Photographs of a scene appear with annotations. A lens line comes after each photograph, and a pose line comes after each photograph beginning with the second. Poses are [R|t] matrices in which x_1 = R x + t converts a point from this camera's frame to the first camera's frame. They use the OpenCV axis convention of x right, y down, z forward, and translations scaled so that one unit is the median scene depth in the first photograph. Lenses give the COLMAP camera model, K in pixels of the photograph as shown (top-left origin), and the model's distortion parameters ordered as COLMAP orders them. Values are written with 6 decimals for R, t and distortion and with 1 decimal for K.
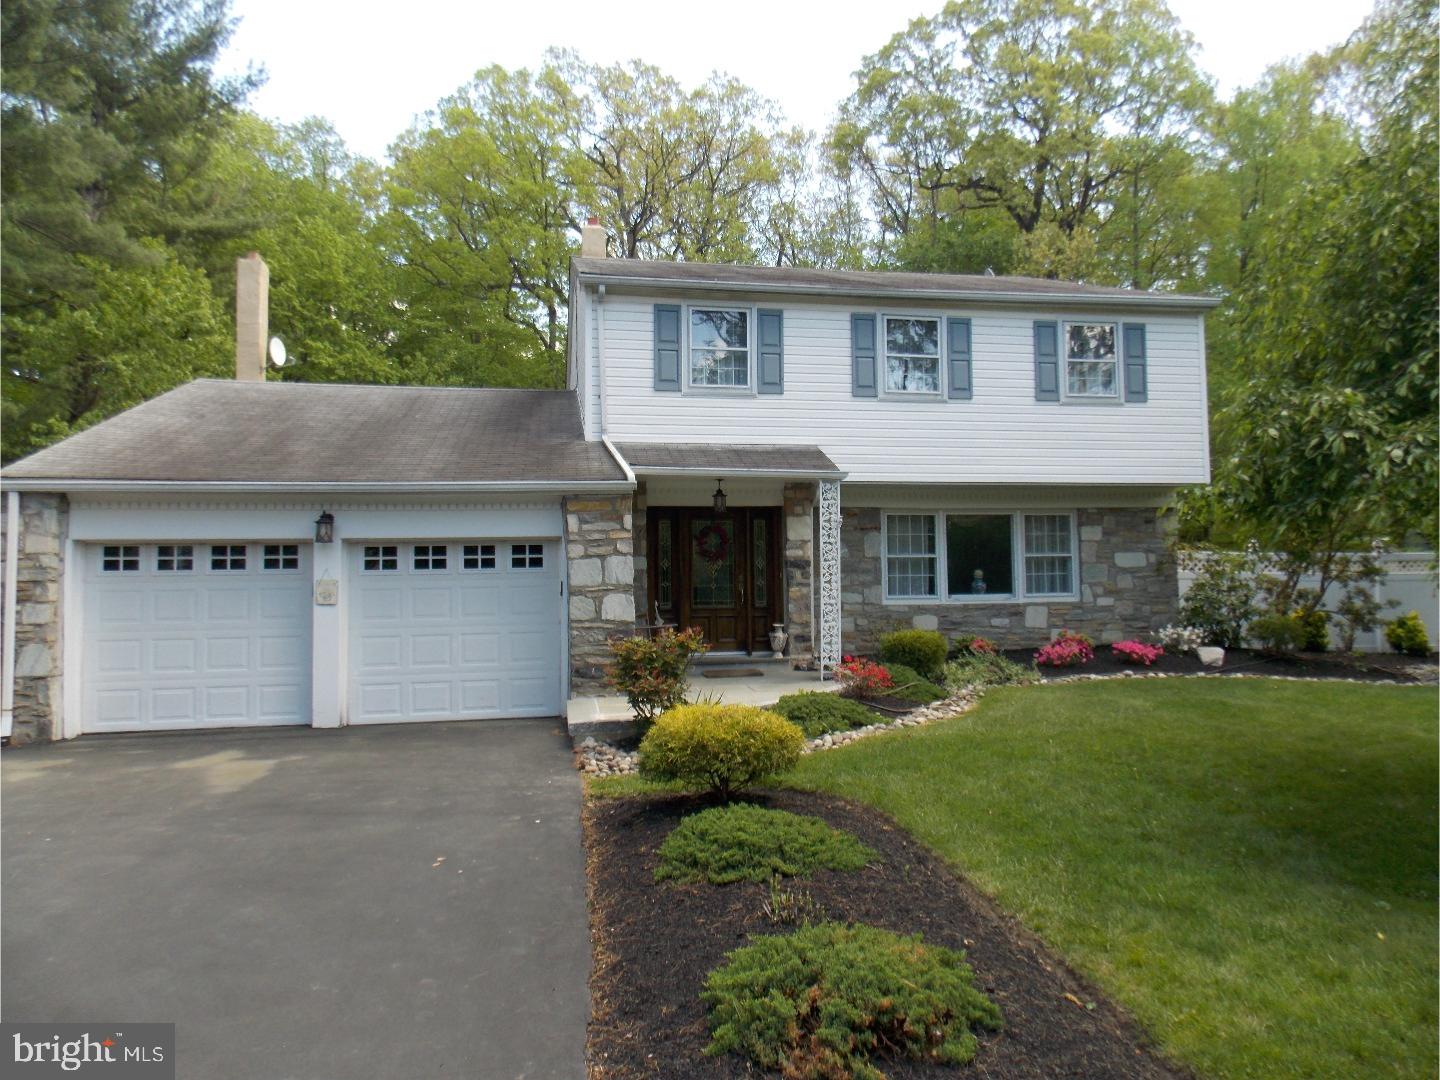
lens RADIAL K [[939.3, 0, 720.0], [0, 939.3, 540.0], [0, 0, 1]] dist [0.001823, -0.004204]
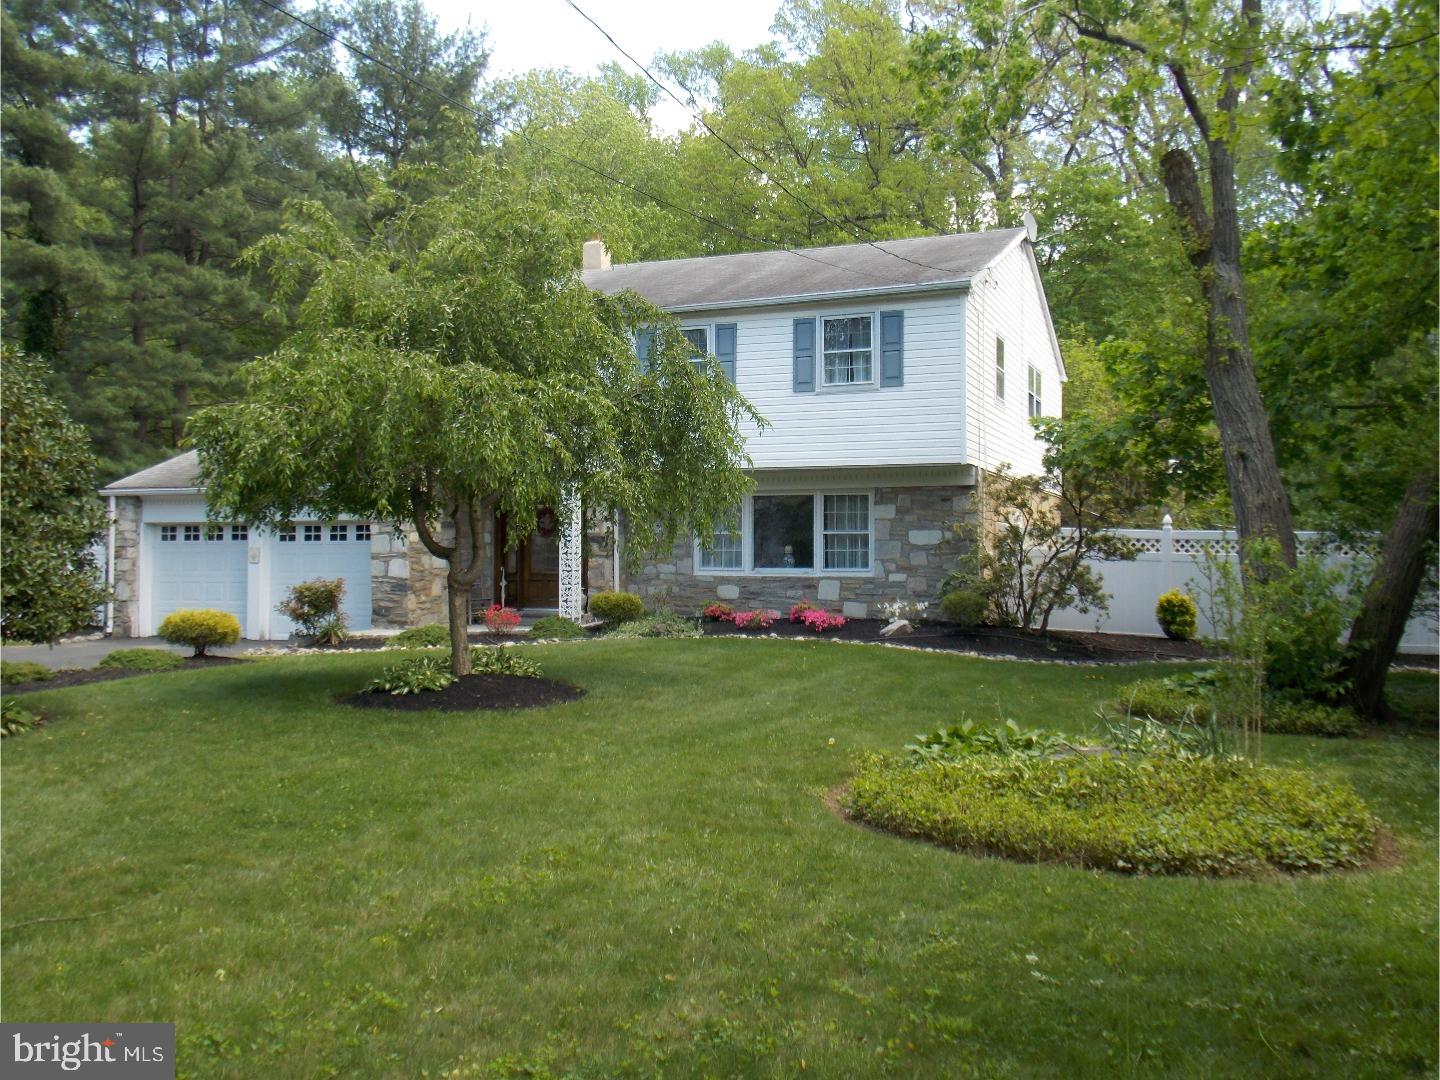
lens RADIAL K [[1273.7, 0, 720.0], [0, 1273.7, 540.0], [0, 0, 1]] dist [0.005527, 0.003357]
pose [[0.850365, 0.005166, -0.526168, 1.057885], [0.007470, 0.999733, 0.021889, -0.008719], [0.526140, -0.022544, 0.850099, -0.320760]]
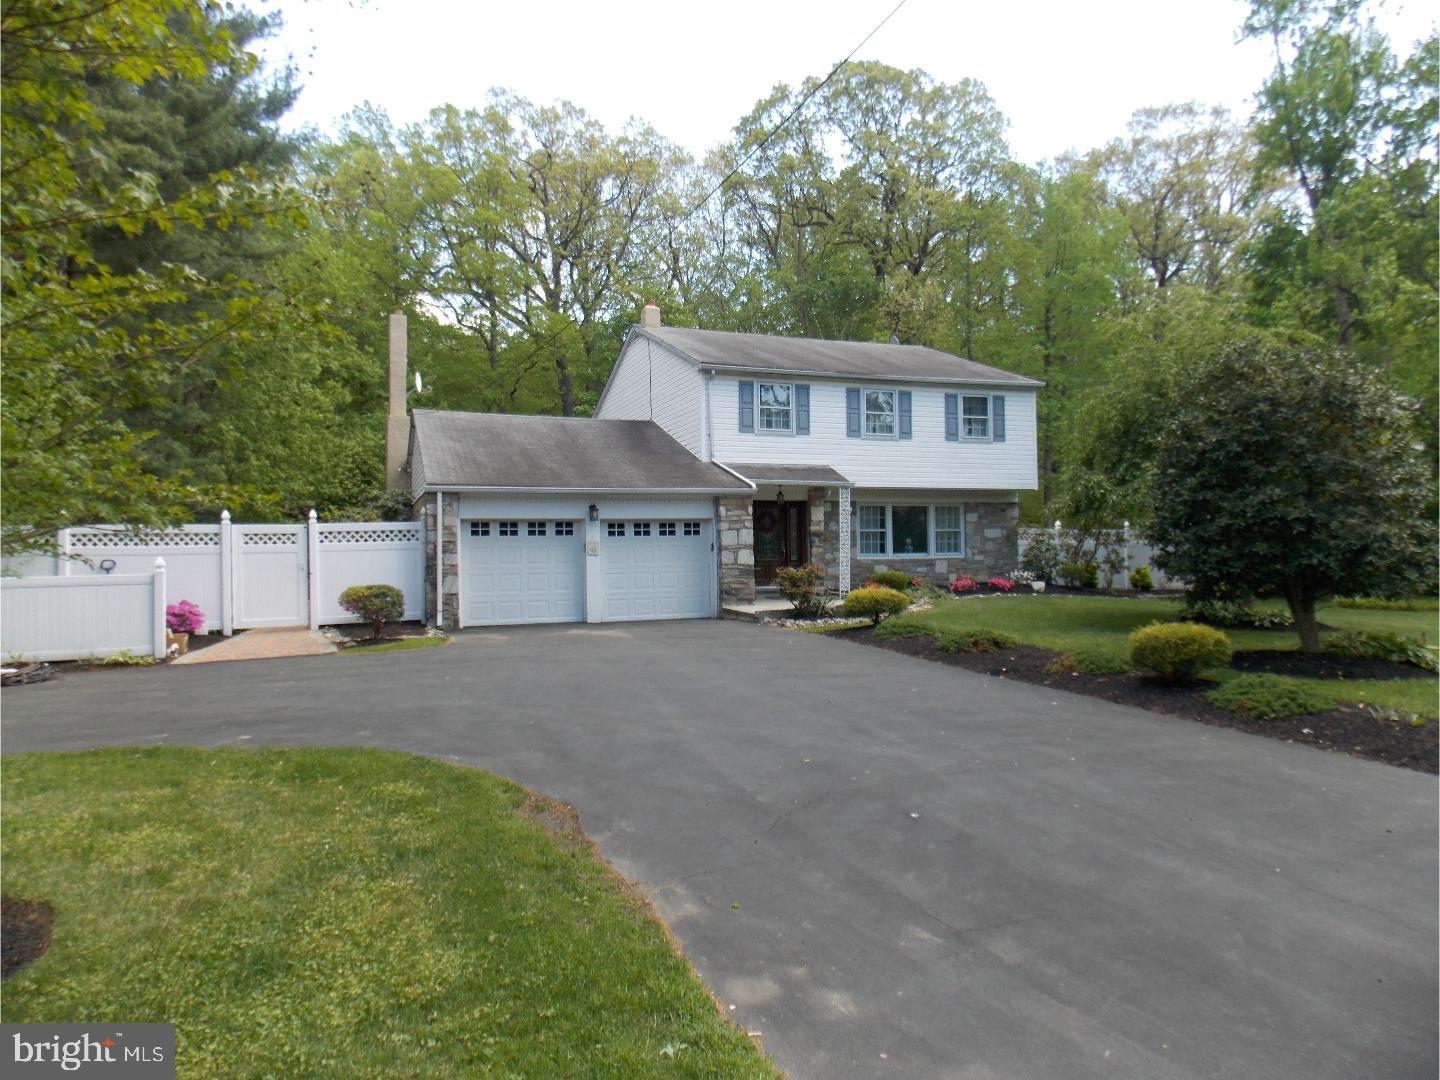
lens RADIAL K [[939.3, 0, 720.0], [0, 939.3, 540.0], [0, 0, 1]] dist [0.001823, -0.004204]
pose [[0.982532, 0.002277, 0.186082, -0.391894], [-0.006889, 0.999685, 0.024143, -0.004303], [-0.185968, -0.025003, 0.982238, -0.620695]]
